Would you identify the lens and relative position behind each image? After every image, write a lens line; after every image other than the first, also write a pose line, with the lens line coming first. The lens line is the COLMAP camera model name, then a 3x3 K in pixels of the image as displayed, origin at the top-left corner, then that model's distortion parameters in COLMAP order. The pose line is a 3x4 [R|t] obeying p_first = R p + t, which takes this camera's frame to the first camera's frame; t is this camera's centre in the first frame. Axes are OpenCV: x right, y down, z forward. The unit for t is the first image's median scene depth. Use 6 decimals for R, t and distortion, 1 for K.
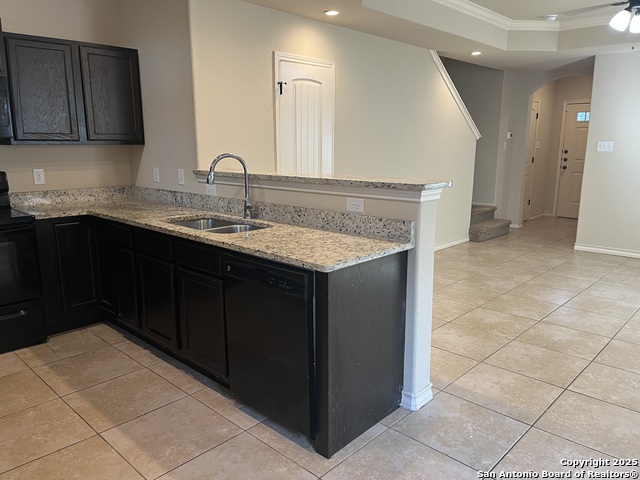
lens RADIAL K [[485.4, 0, 321.1], [0, 485.4, 240.9], [0, 0, 1]] dist [0.072606, -0.099237]
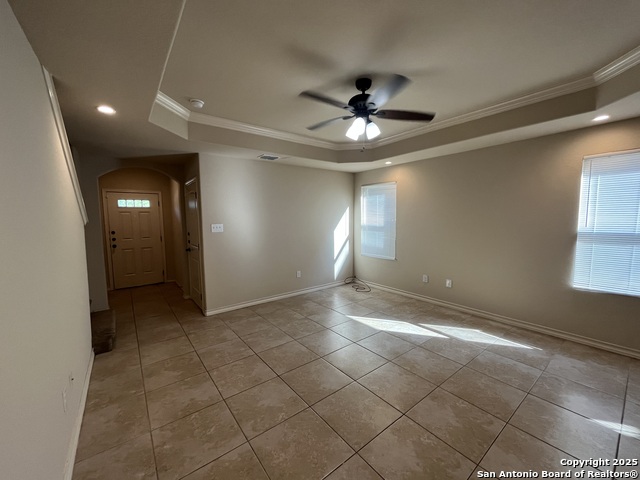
lens RADIAL K [[257.1, 0, 319.4], [0, 257.1, 239.9], [0, 0, 1]] dist [-0.002853, -0.000524]
pose [[0.155311, -0.089337, 0.983818, -0.039898], [0.206966, 0.976743, 0.056022, -0.240384], [-0.965942, 0.194916, 0.170189, 1.064275]]
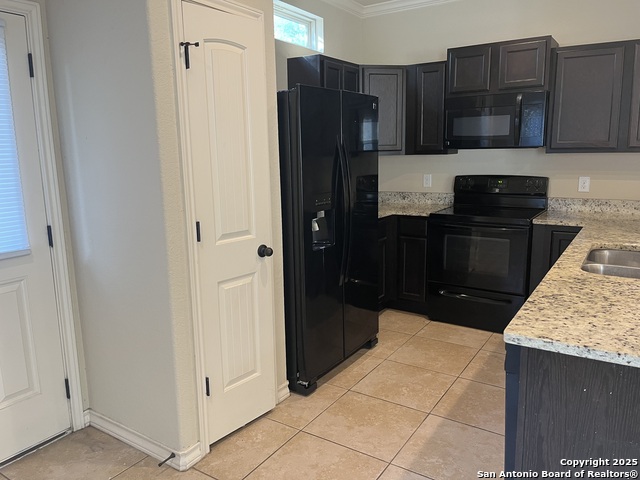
lens RADIAL K [[485.4, 0, 321.1], [0, 485.4, 240.9], [0, 0, 1]] dist [0.072606, -0.099237]
pose [[0.182079, 0.178554, -0.966936, 0.335674], [-0.180007, 0.972809, 0.145742, -0.071704], [0.966667, 0.147519, 0.209269, 0.306987]]
